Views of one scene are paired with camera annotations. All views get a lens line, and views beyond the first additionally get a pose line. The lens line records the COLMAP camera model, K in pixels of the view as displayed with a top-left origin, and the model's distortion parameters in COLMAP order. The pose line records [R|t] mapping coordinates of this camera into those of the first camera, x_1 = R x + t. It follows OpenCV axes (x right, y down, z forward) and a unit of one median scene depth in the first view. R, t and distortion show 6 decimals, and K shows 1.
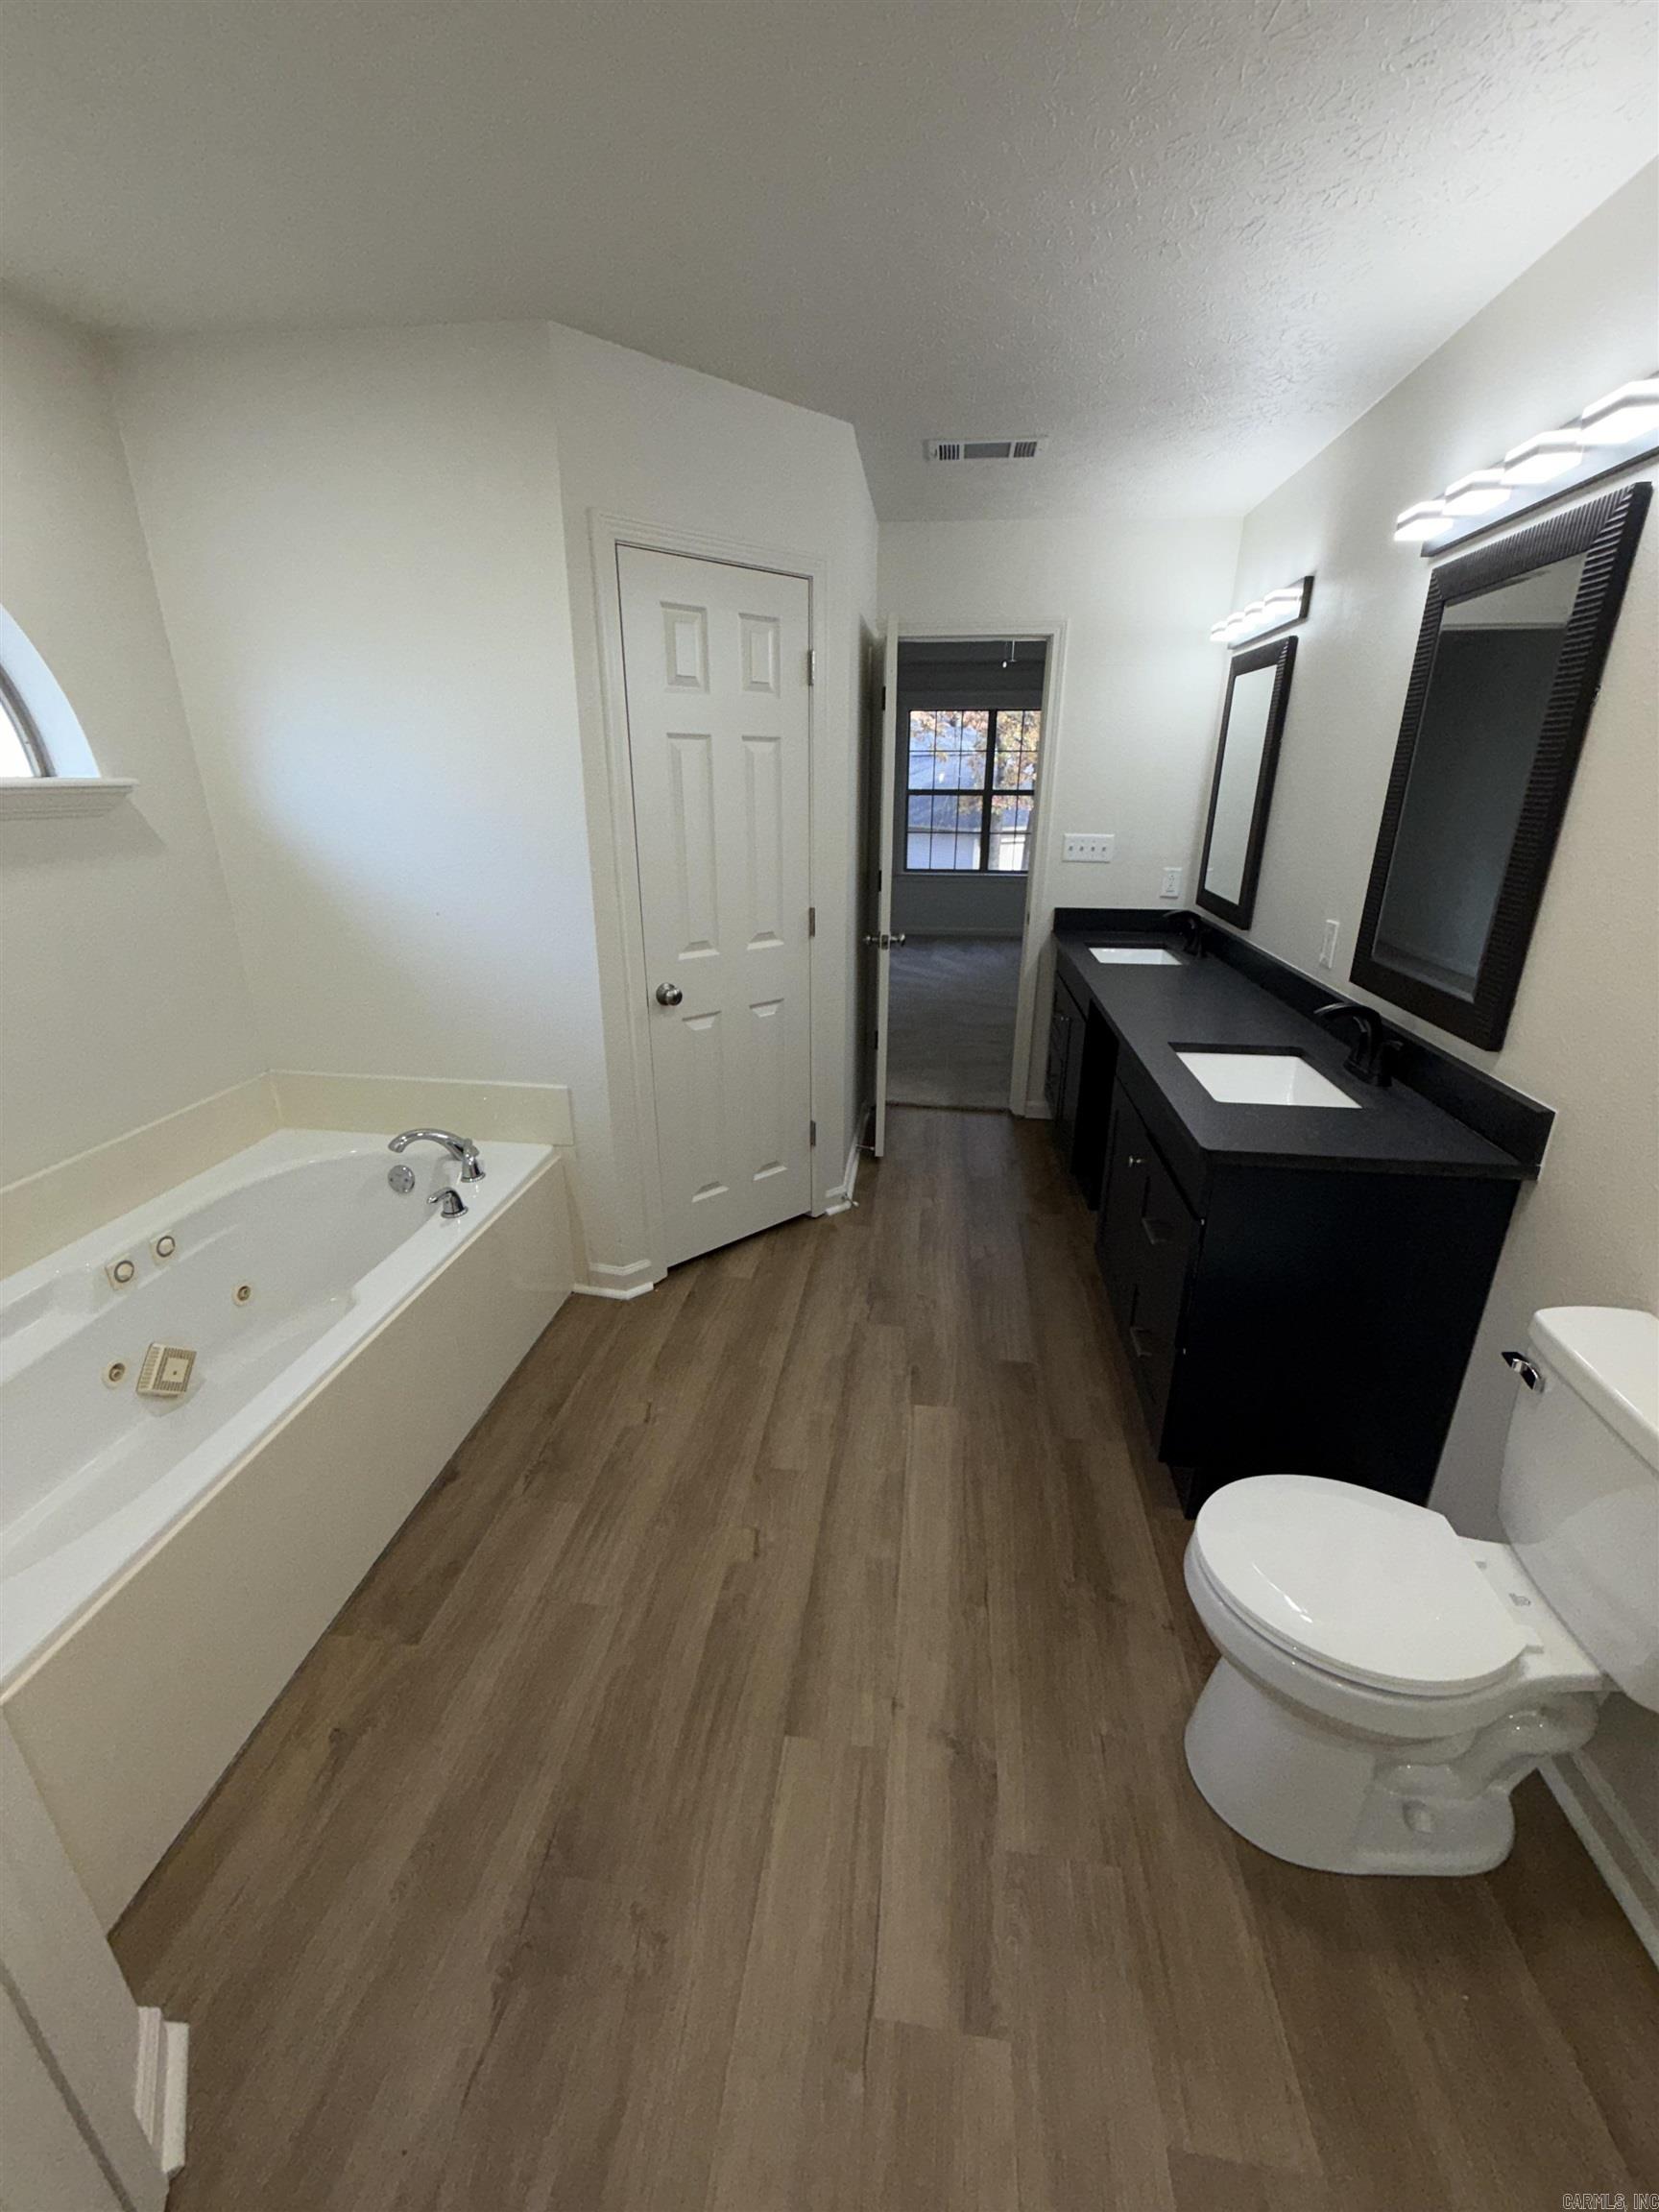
lens RADIAL K [[880.5, 0, 821.8], [0, 880.5, 1100.3], [0, 0, 1]] dist [-0.001187, 0.000846]
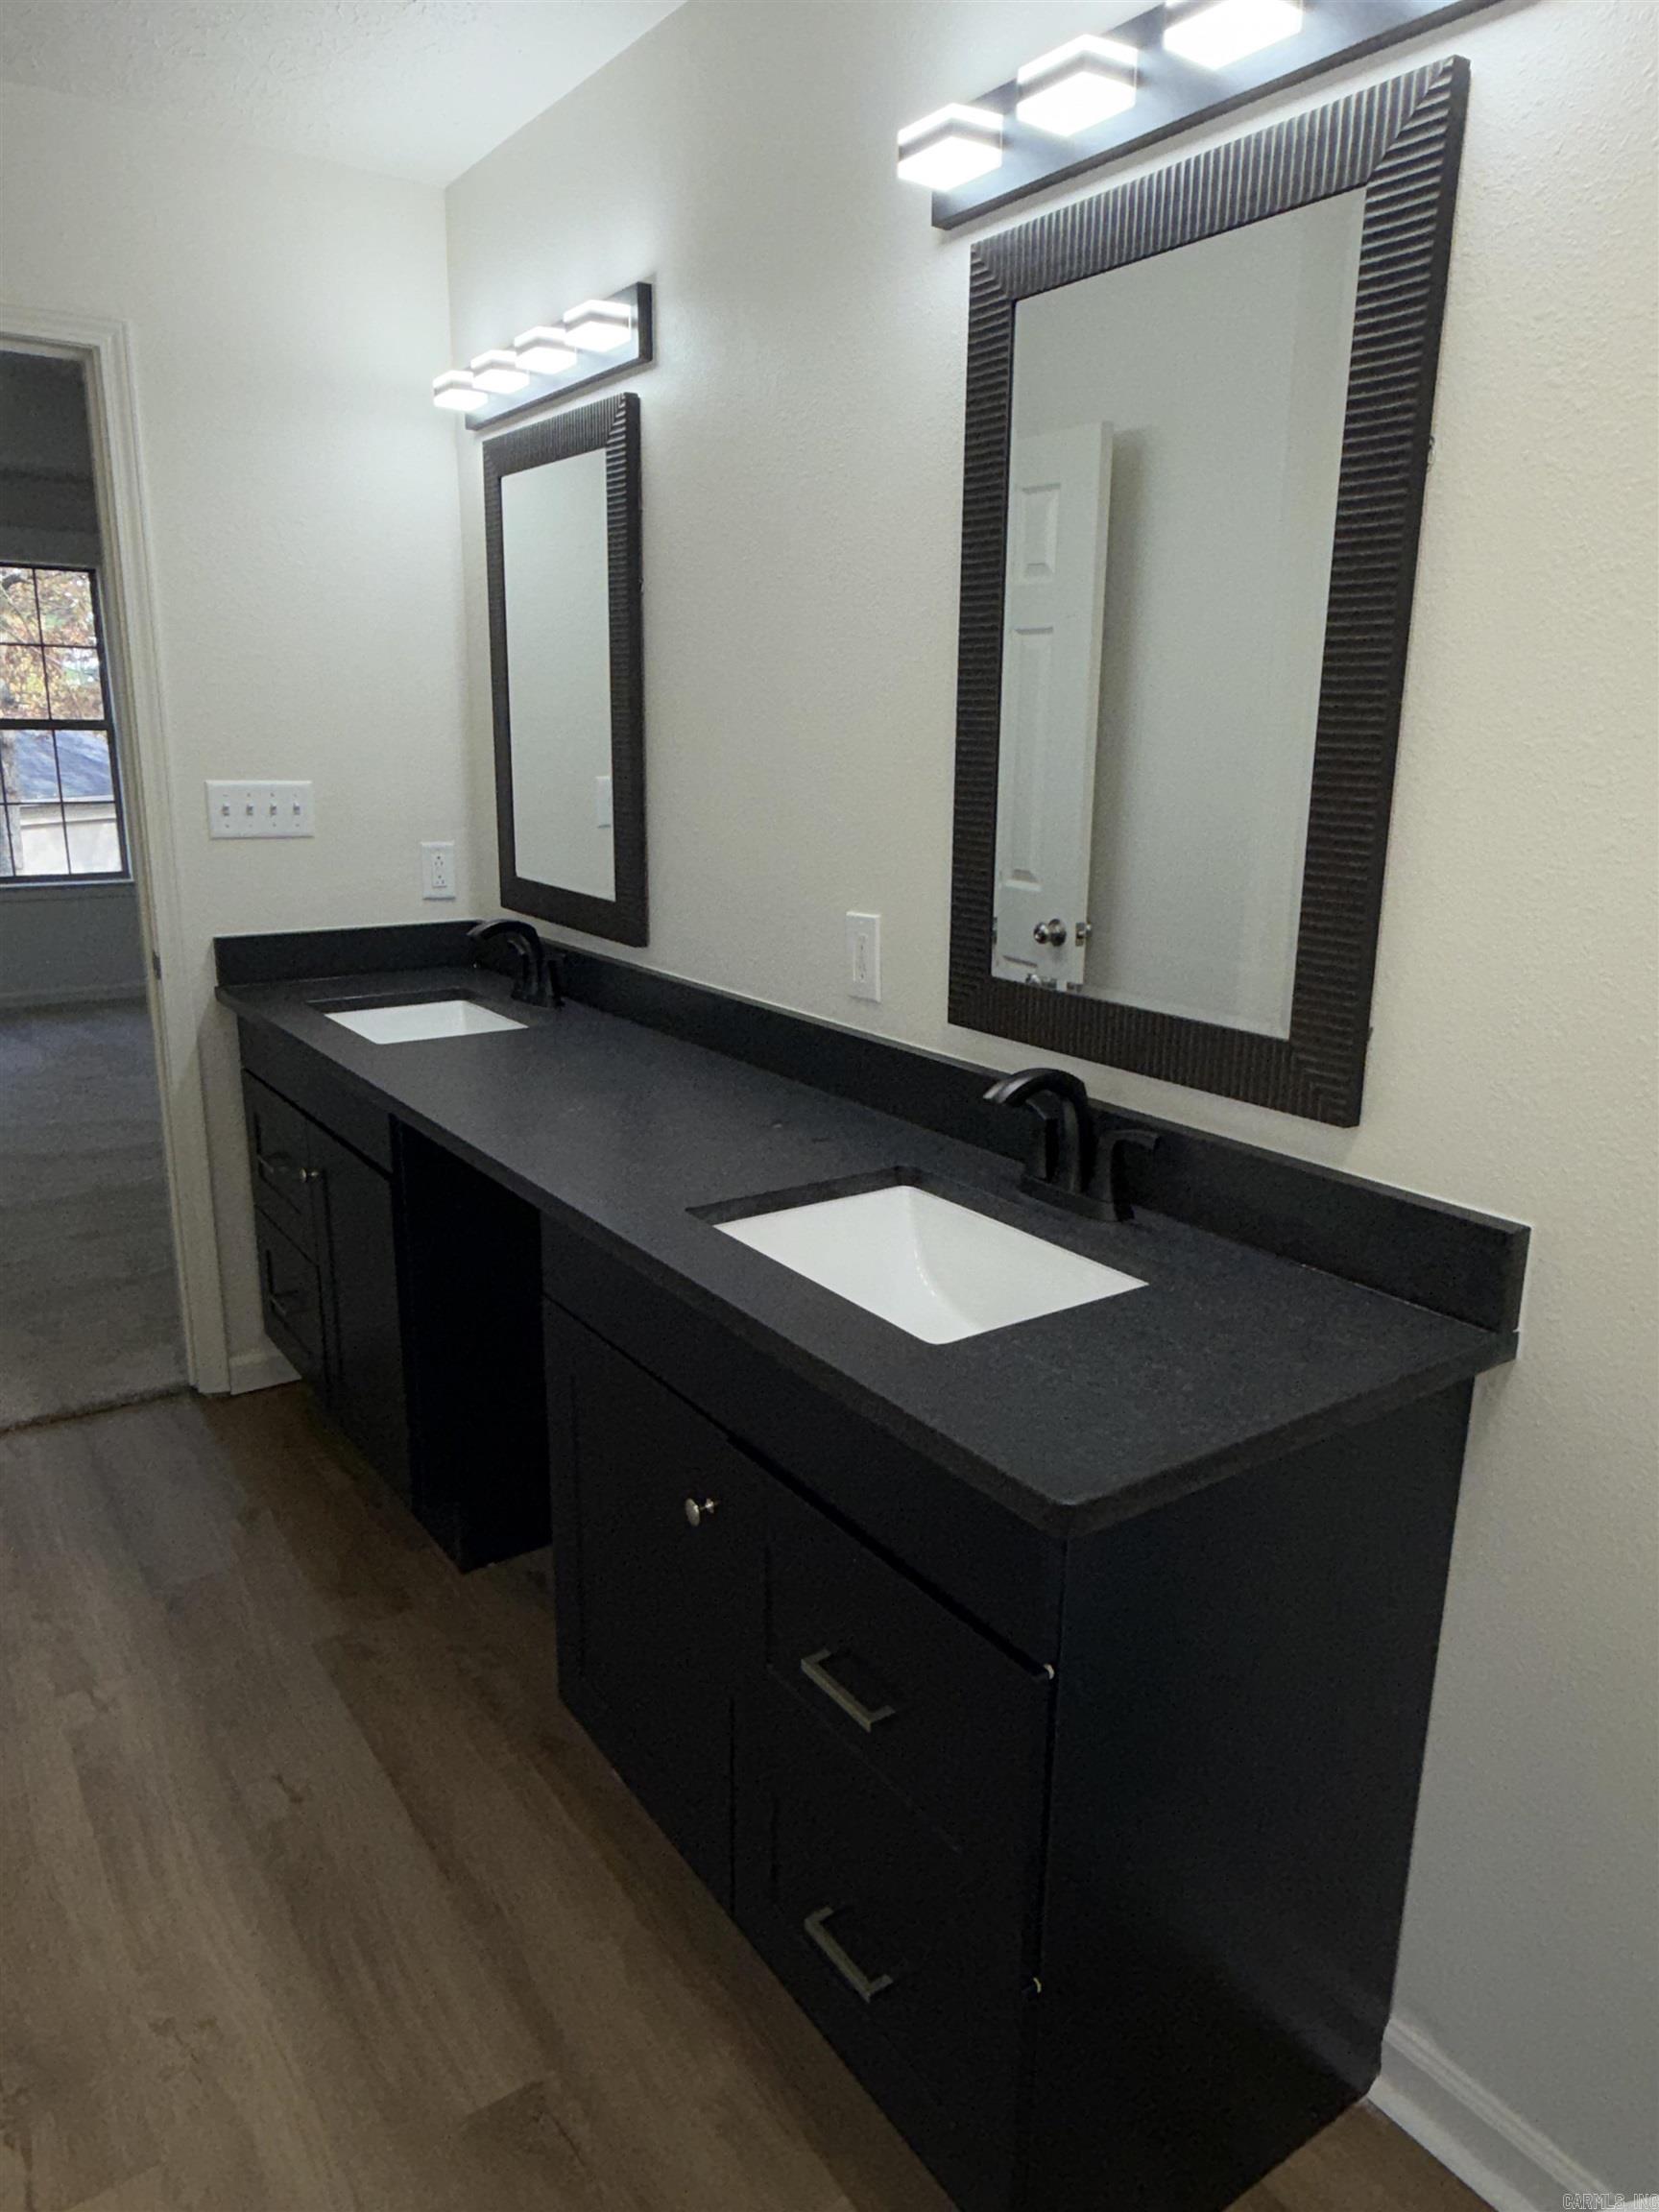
lens RADIAL K [[1446.9, 0, 815.0], [0, 1446.9, 1103.8], [0, 0, 1]] dist [-0.000542, 0.003537]
pose [[0.738424, -0.160371, 0.654990, -0.023047], [0.221361, 0.975132, -0.010802, -0.100735], [-0.636969, 0.152966, 0.755561, 0.431635]]
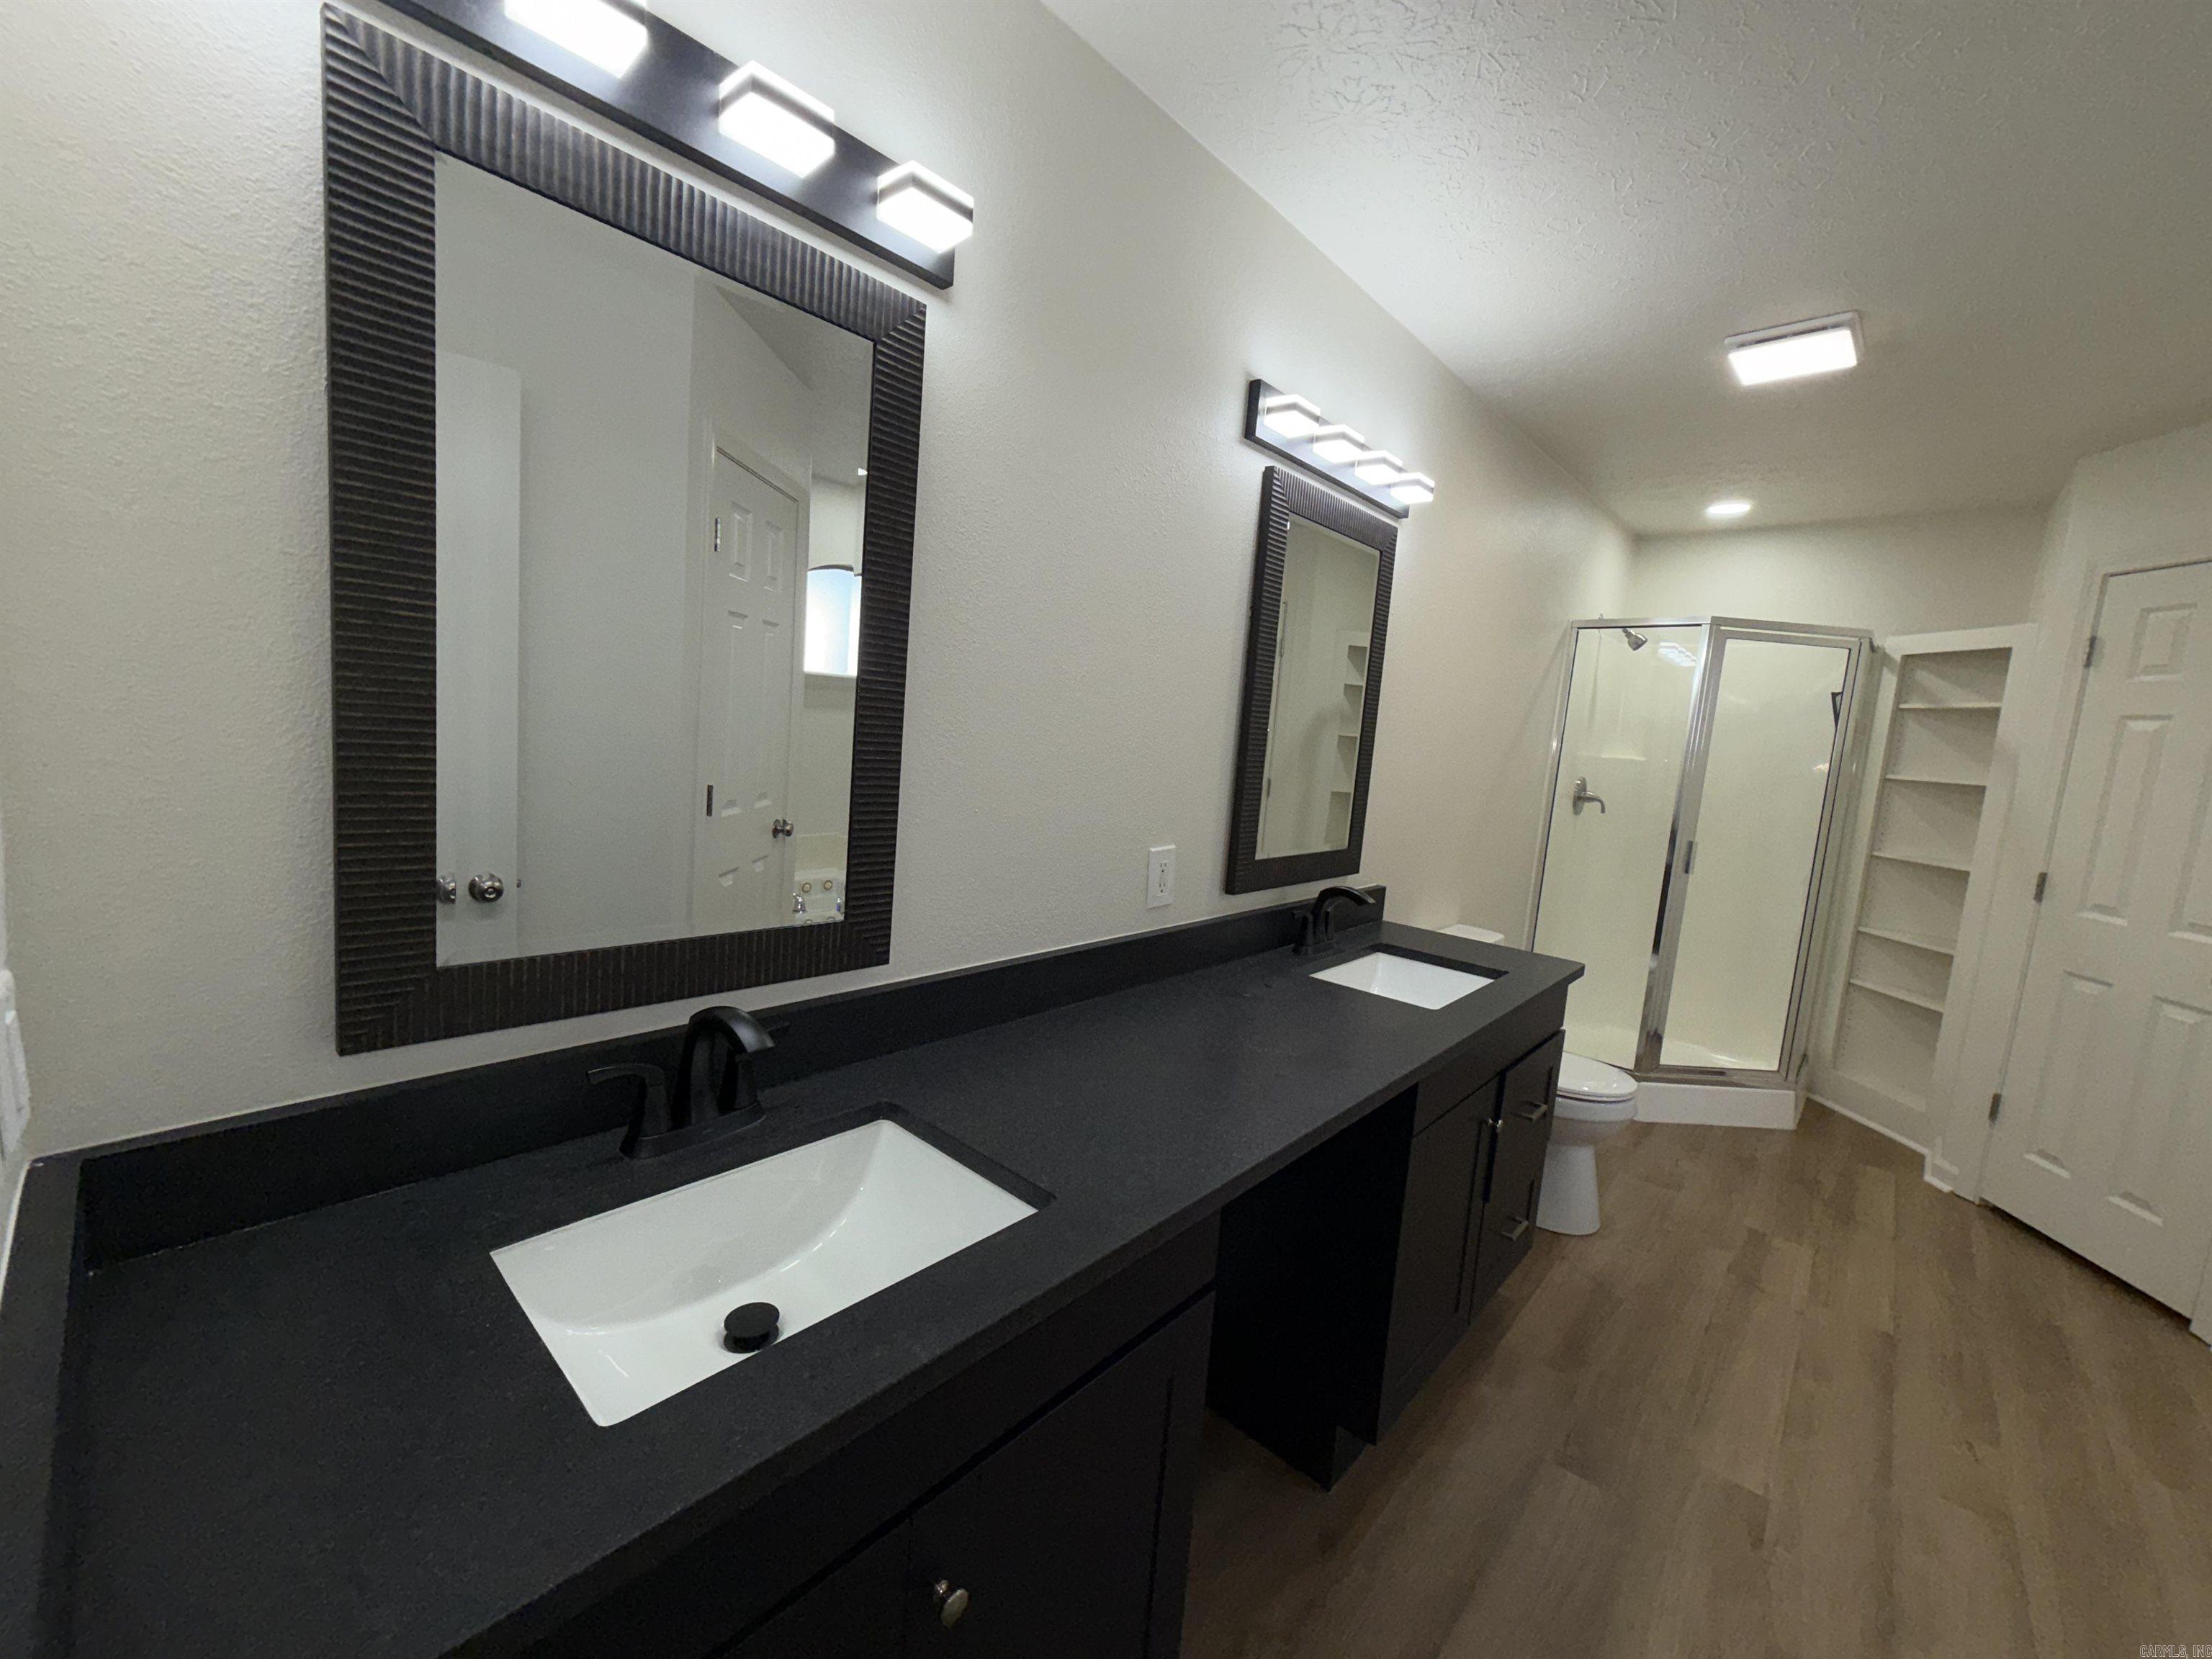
lens RADIAL K [[880.5, 0, 1110.8], [0, 880.5, 824.7], [0, 0, 1]] dist [-0.001187, 0.000846]
pose [[-0.823451, -0.126778, 0.553043, 0.235984], [0.125669, 0.909757, 0.395664, -0.581459], [-0.553296, 0.395310, -0.733208, 1.746160]]
